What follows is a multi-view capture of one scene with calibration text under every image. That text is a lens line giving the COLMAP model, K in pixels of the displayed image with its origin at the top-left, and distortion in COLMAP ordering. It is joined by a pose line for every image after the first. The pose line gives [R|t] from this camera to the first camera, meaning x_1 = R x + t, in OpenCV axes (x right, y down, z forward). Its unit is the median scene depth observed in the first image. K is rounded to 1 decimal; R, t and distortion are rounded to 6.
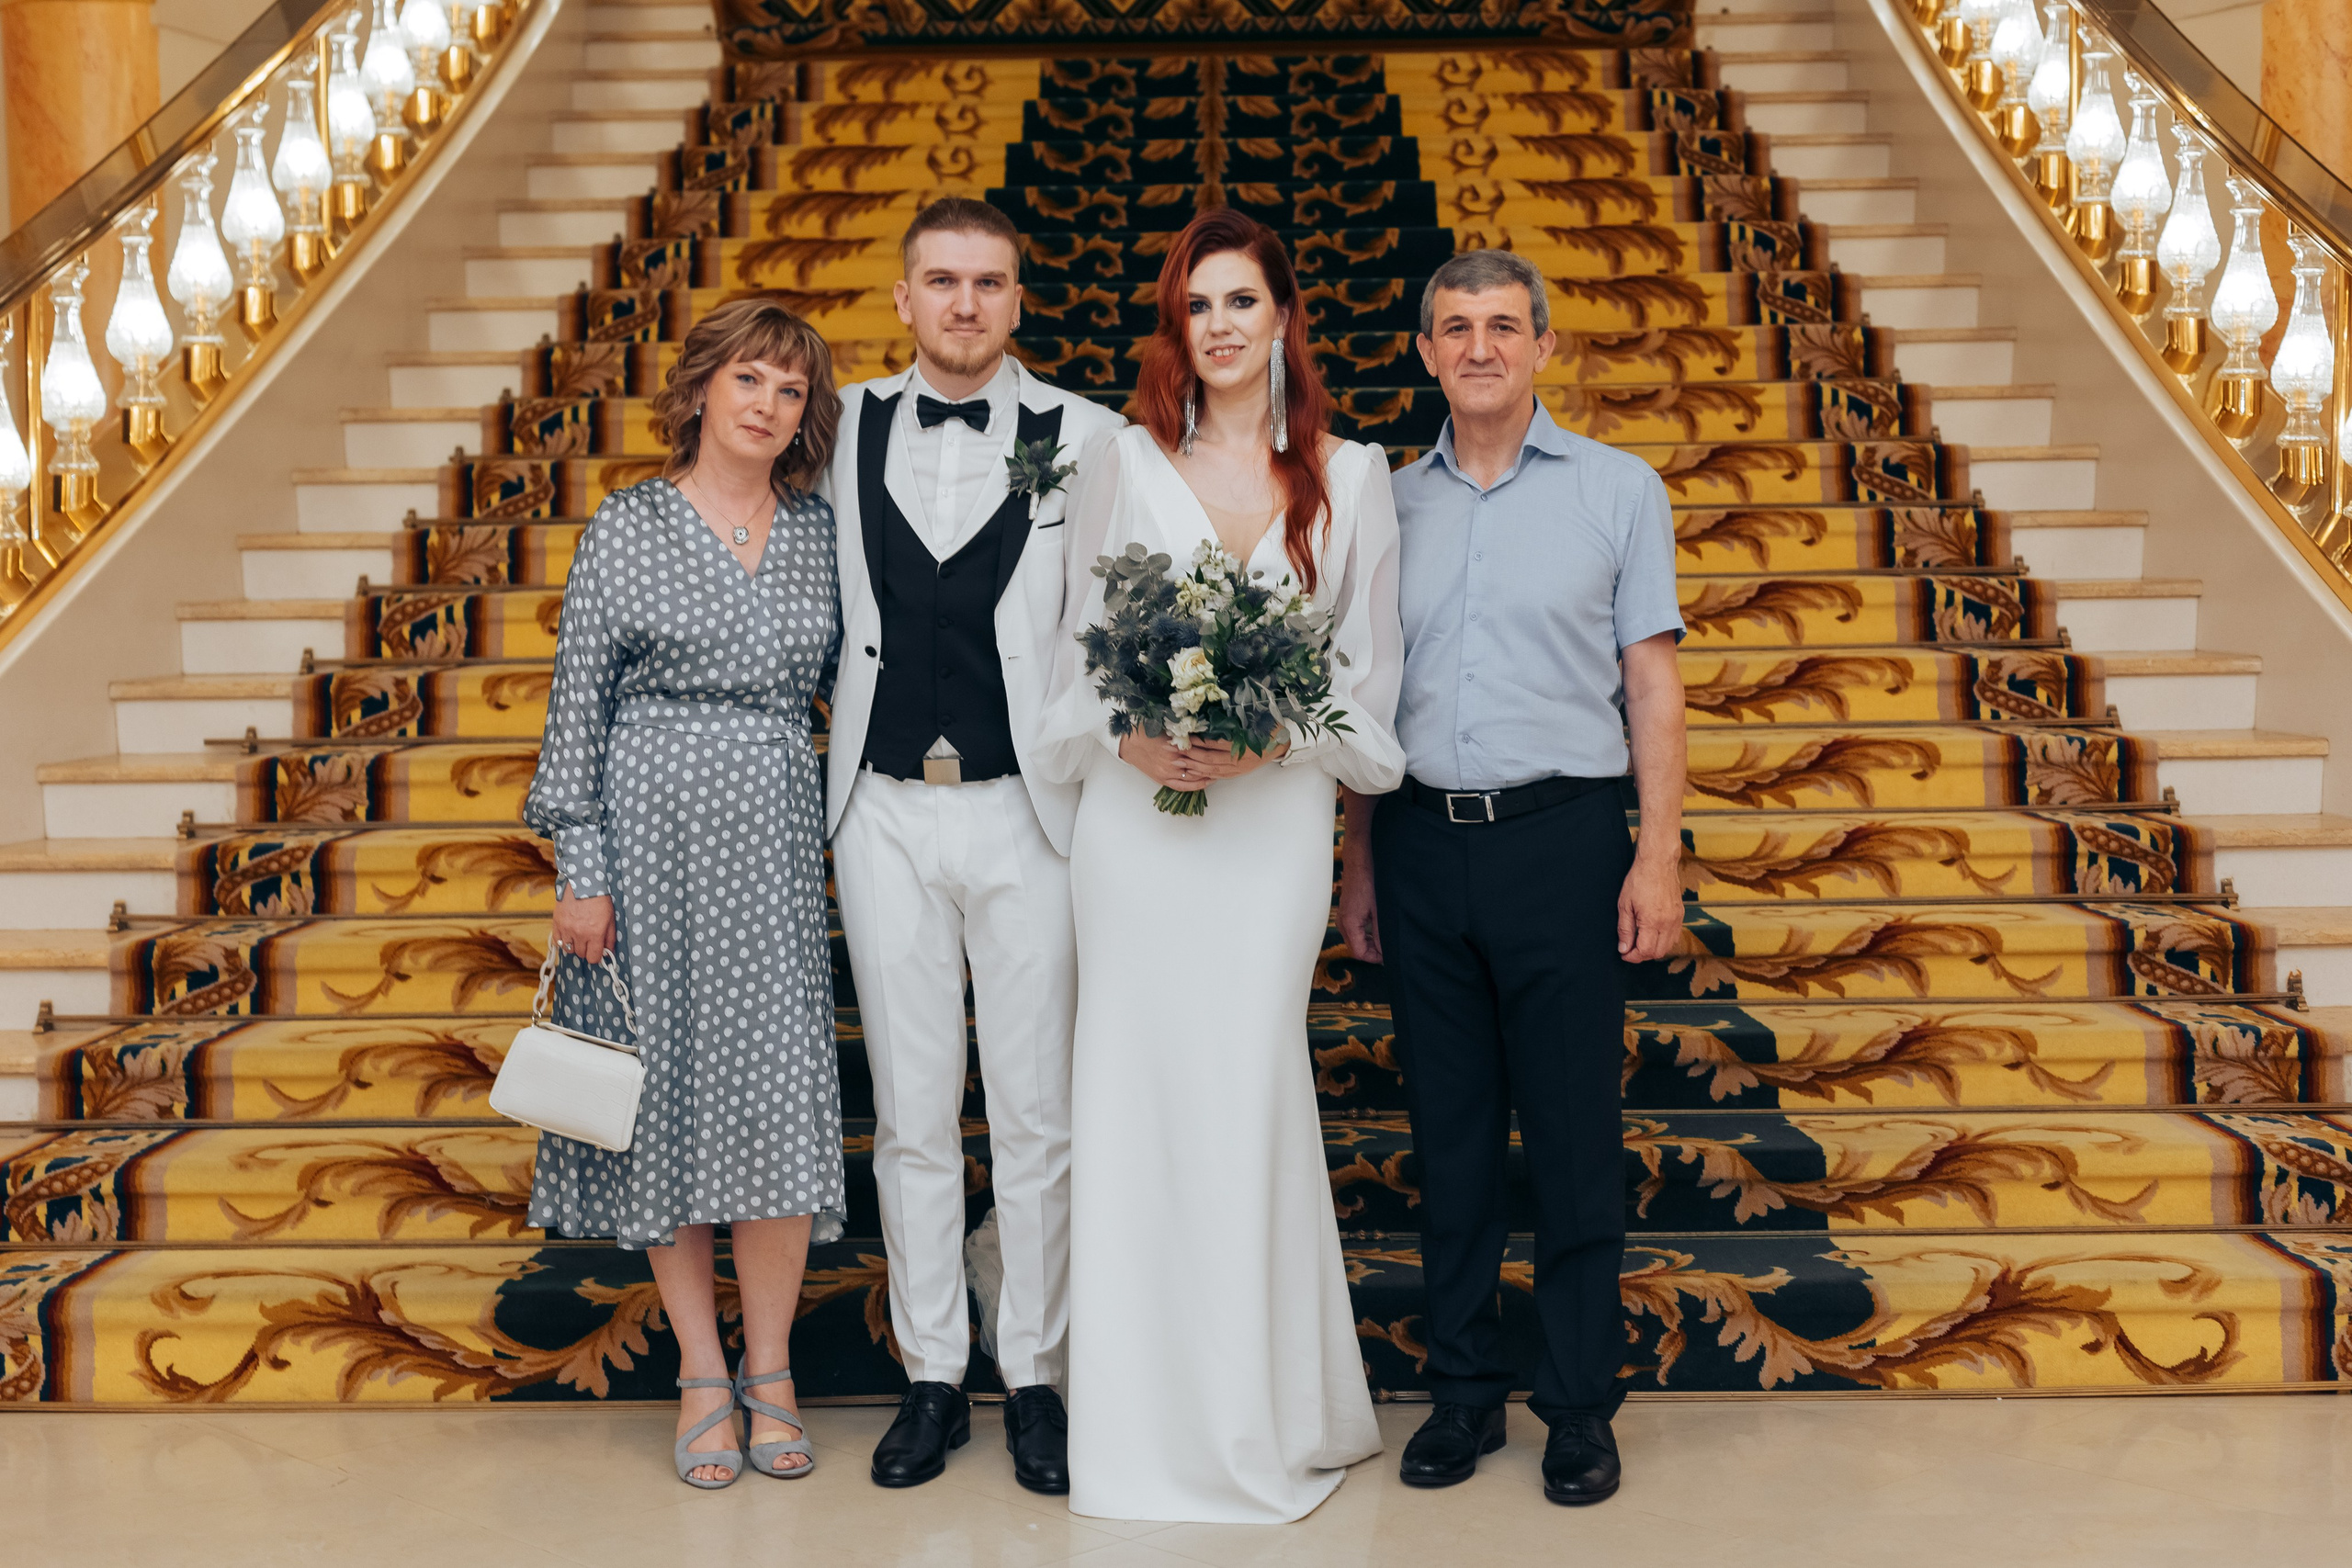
lens RADIAL K [[3555.5, 0, 1190.3], [0, 3555.5, 783.6], [0, 0, 1]] dist [0.001470, -0.057947]
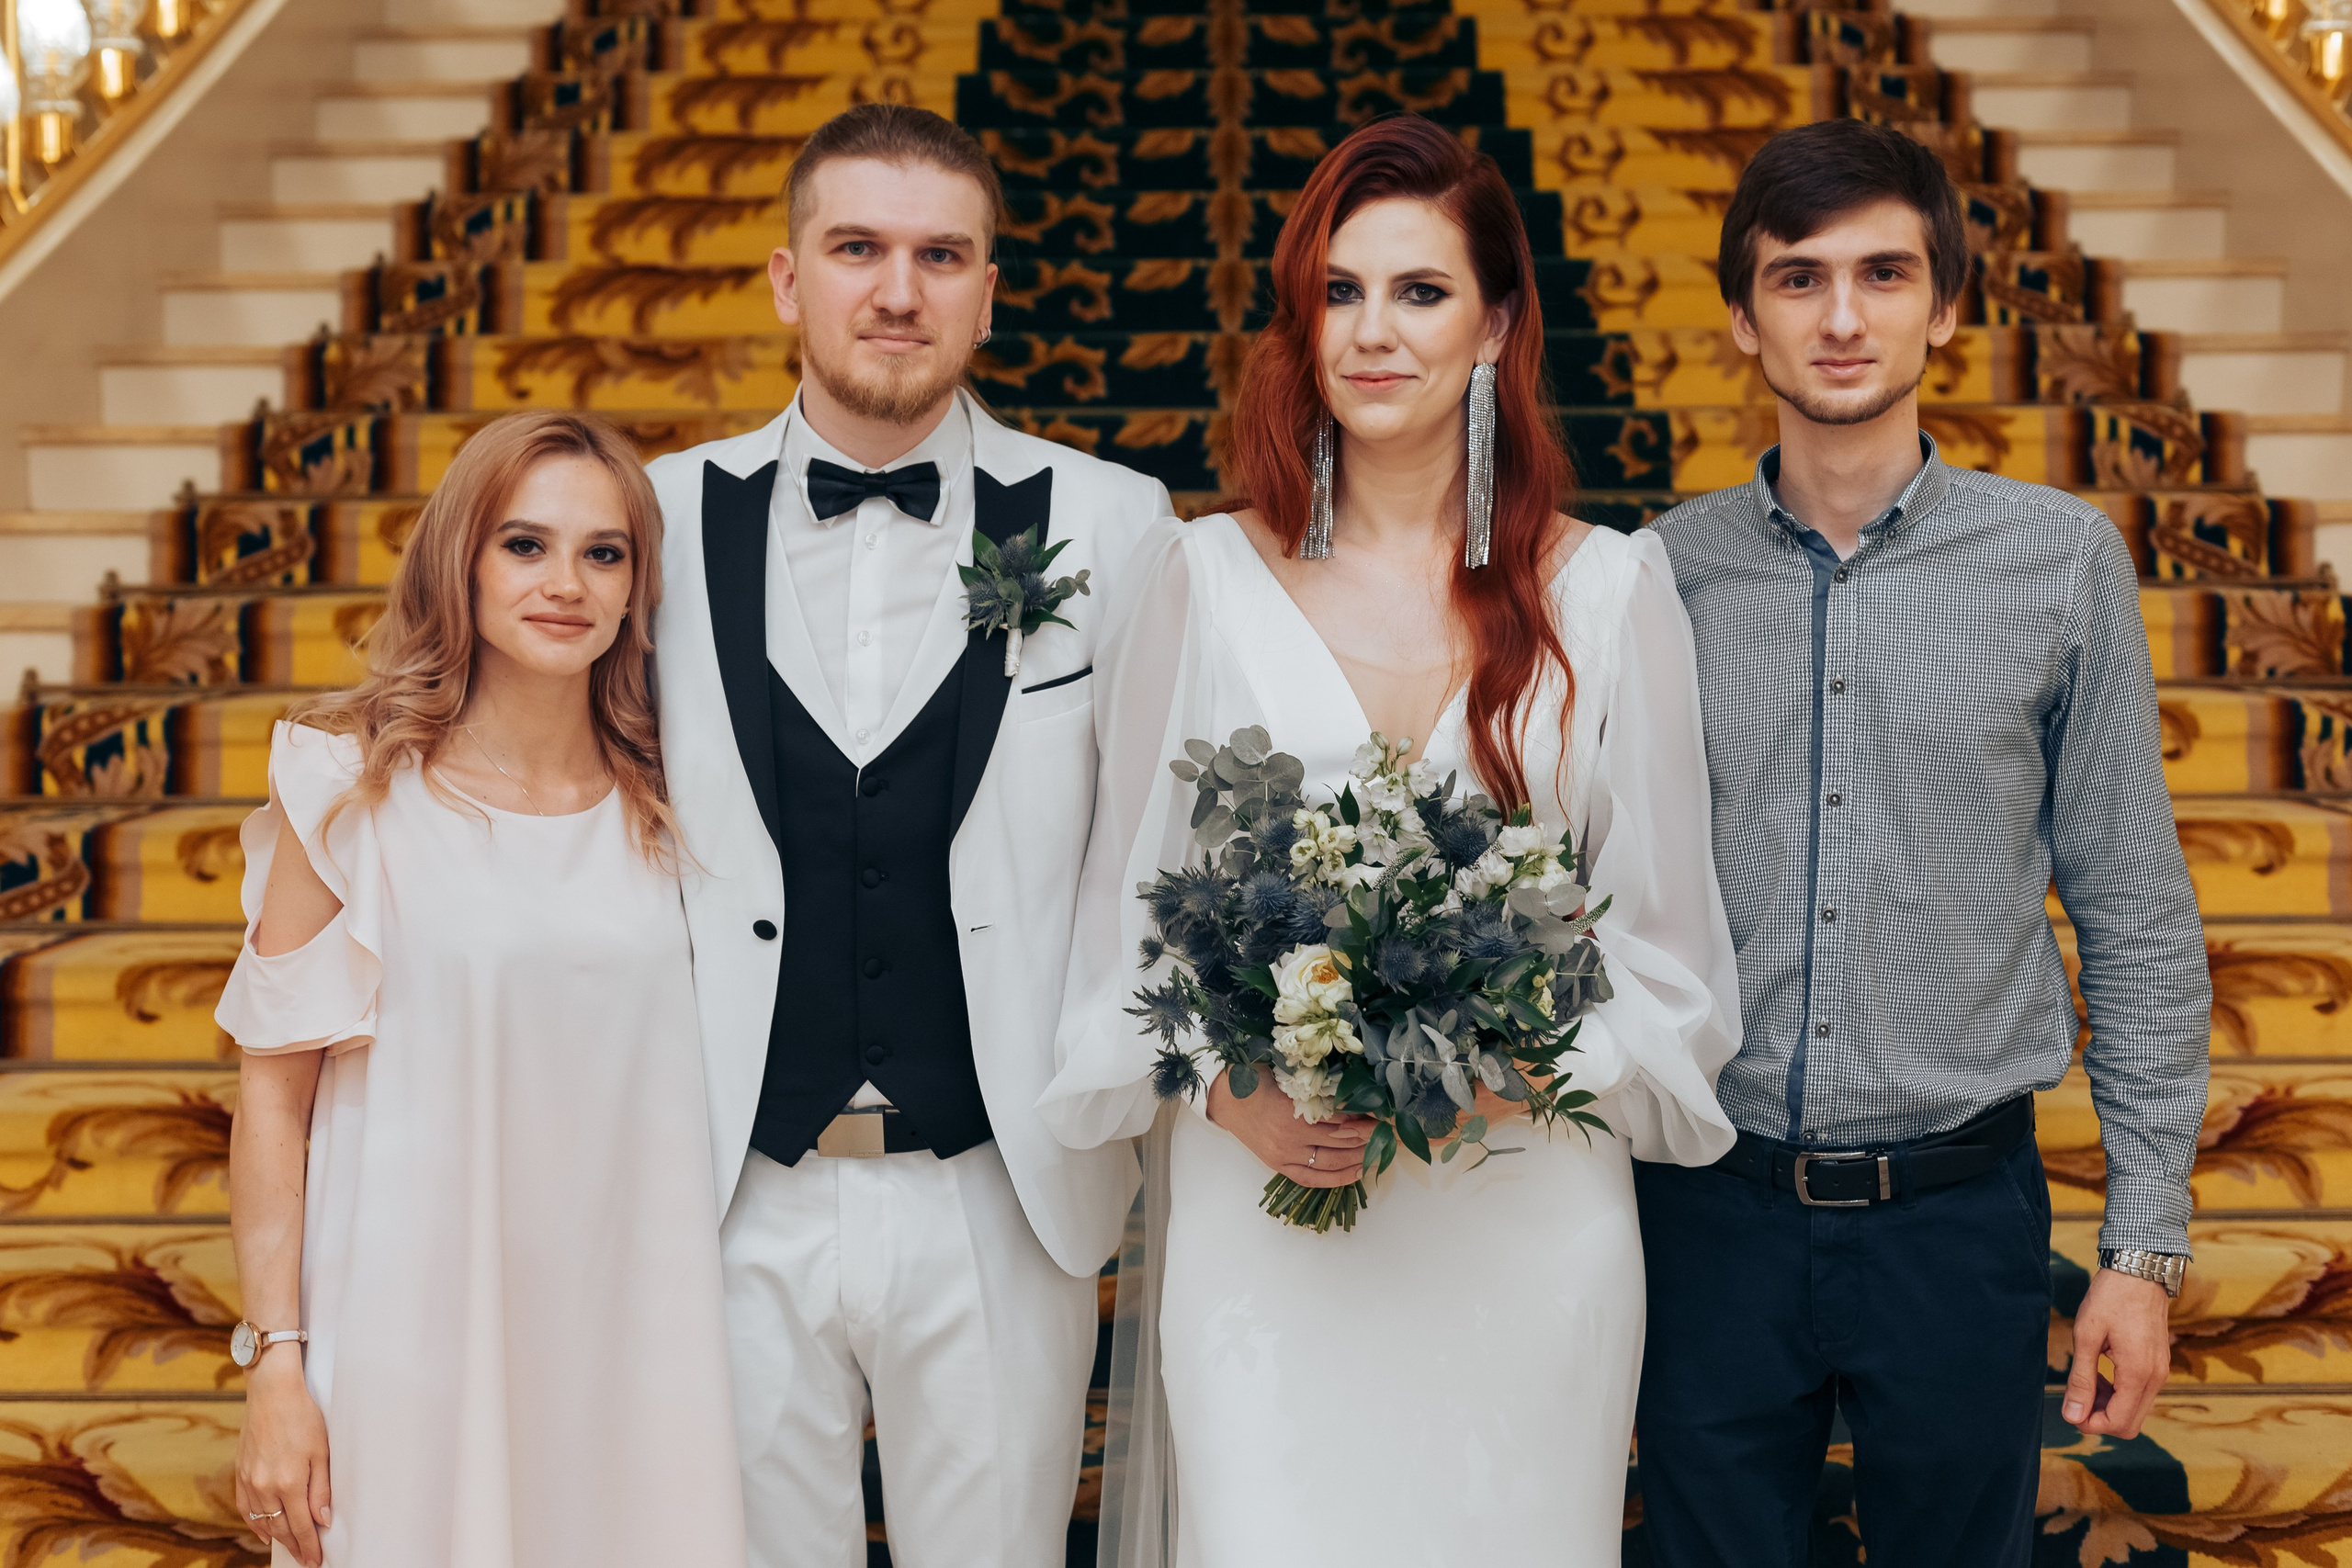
lens RADIAL K [[3705.0, 0, 1177.5], [0, 3705.0, 733.0], [0, 0, 1]] dist [0.005582, -0.090890]
pose [[0.999890, 0.007860, 0.012553, -0.016873], [-0.007681, 0.999869, -0.014269, -0.036960], [-0.012663, 0.014171, 0.999819, 0.268990]]
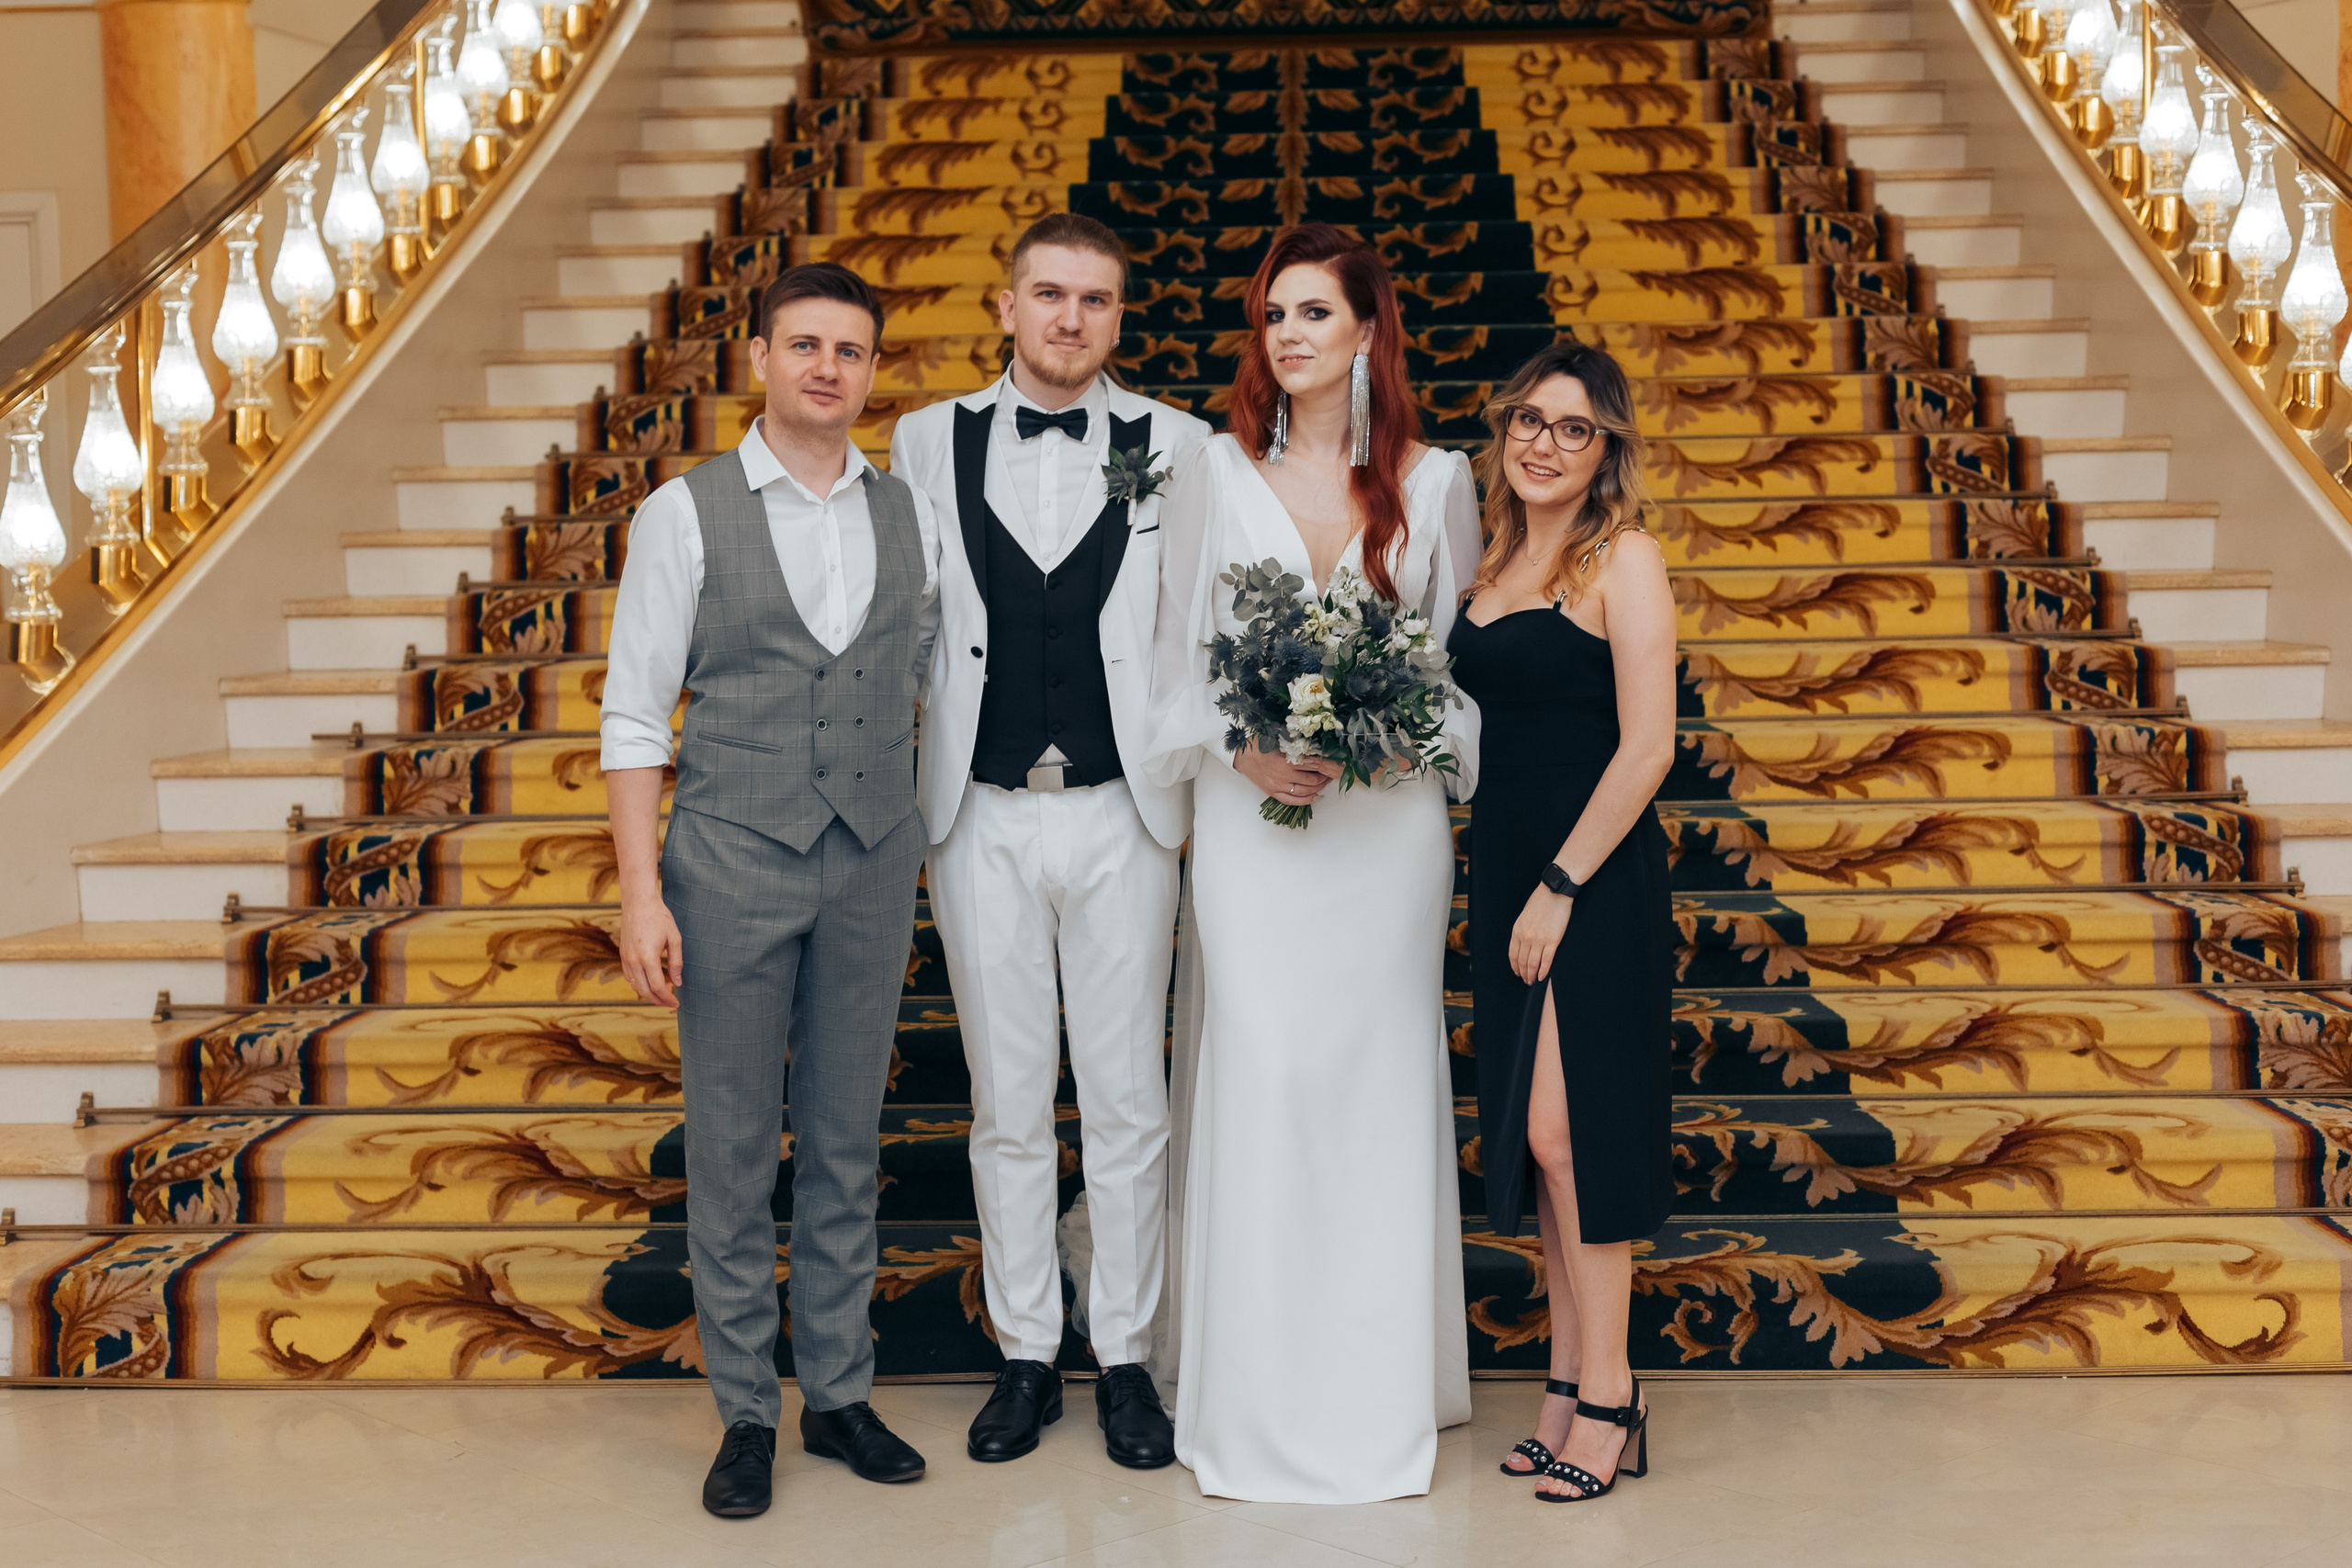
lens RADIAL K [[3587.2, 0, 1196.7], [0, 3587.2, 788.9], [0, 0, 1]] dist [0.006742, -0.085123]
pose [[0.999786, -0.002366, -0.020552, -0.000805], [0.002541, 0.999961, 0.008494, -0.004368], [0.020531, -0.008545, 0.999753, -0.027126]]
